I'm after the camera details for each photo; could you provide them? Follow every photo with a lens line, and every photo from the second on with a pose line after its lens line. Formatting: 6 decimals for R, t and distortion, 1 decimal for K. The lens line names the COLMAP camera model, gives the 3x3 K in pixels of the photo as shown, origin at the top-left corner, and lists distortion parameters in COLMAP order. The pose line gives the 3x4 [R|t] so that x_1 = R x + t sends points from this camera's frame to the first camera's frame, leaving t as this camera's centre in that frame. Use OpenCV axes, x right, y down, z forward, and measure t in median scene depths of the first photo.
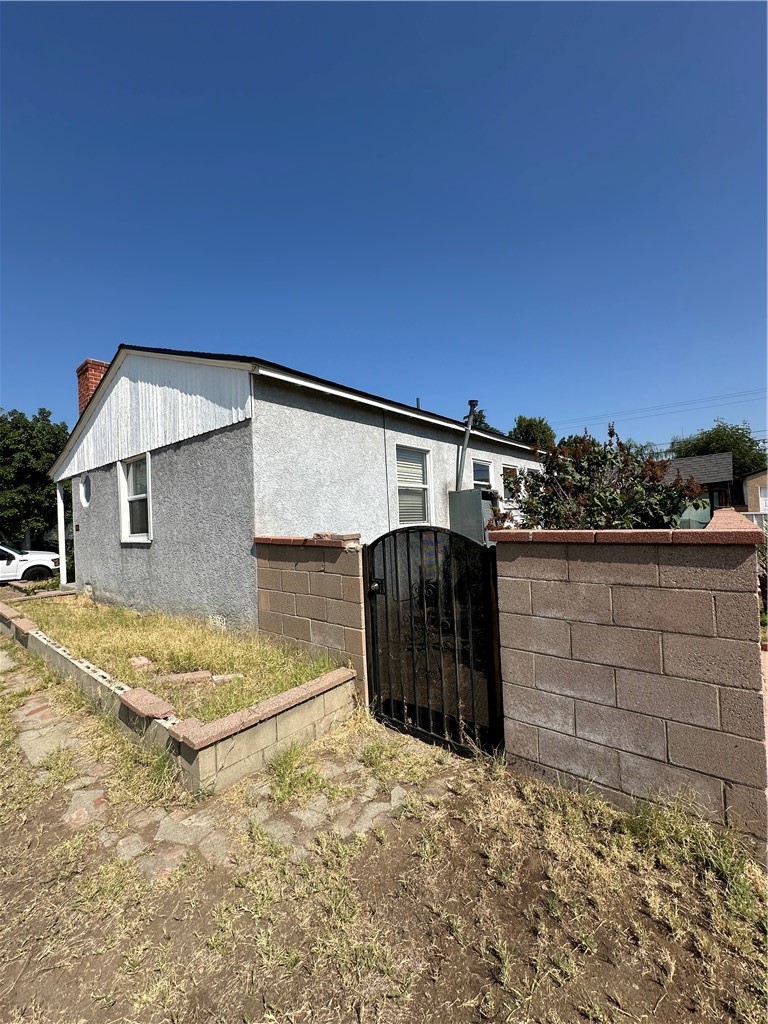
lens RADIAL K [[412.6, 0, 383.5], [0, 412.6, 511.0], [0, 0, 1]] dist [0.000100, 0.000502]
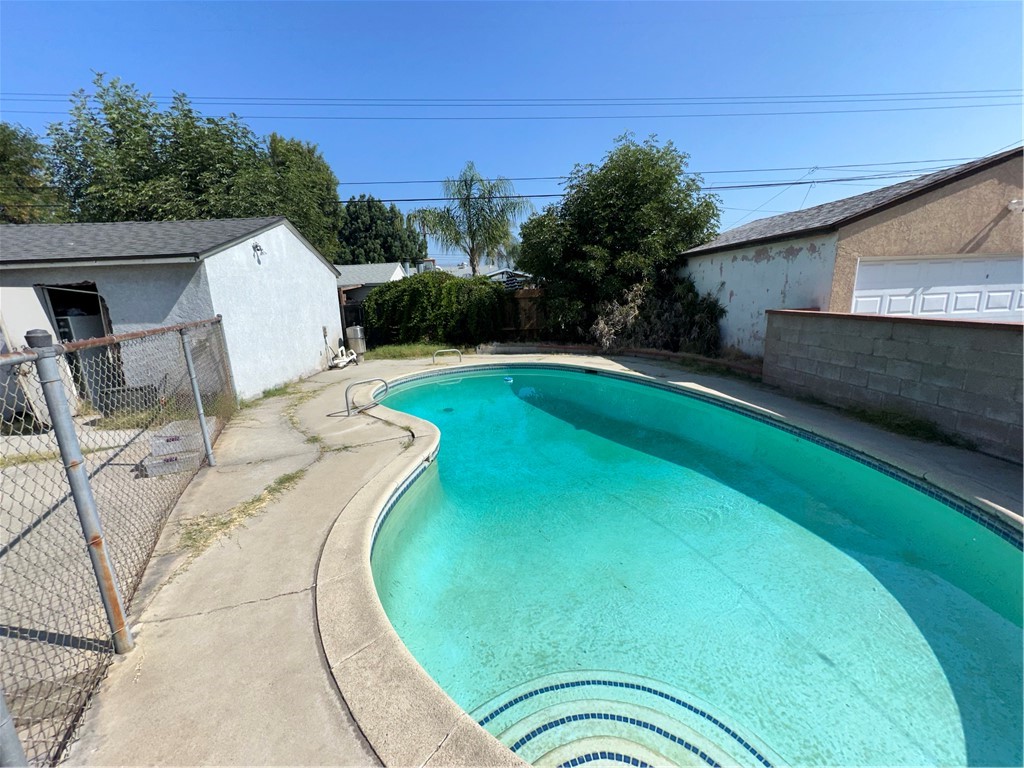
lens RADIAL K [[412.6, 0, 508.7], [0, 412.6, 384.6], [0, 0, 1]] dist [0.000100, 0.000502]
pose [[0.735245, -0.125216, 0.666135, 1.475016], [-0.003571, 0.982059, 0.188542, -0.023246], [-0.677792, -0.141004, 0.721606, 3.222630]]
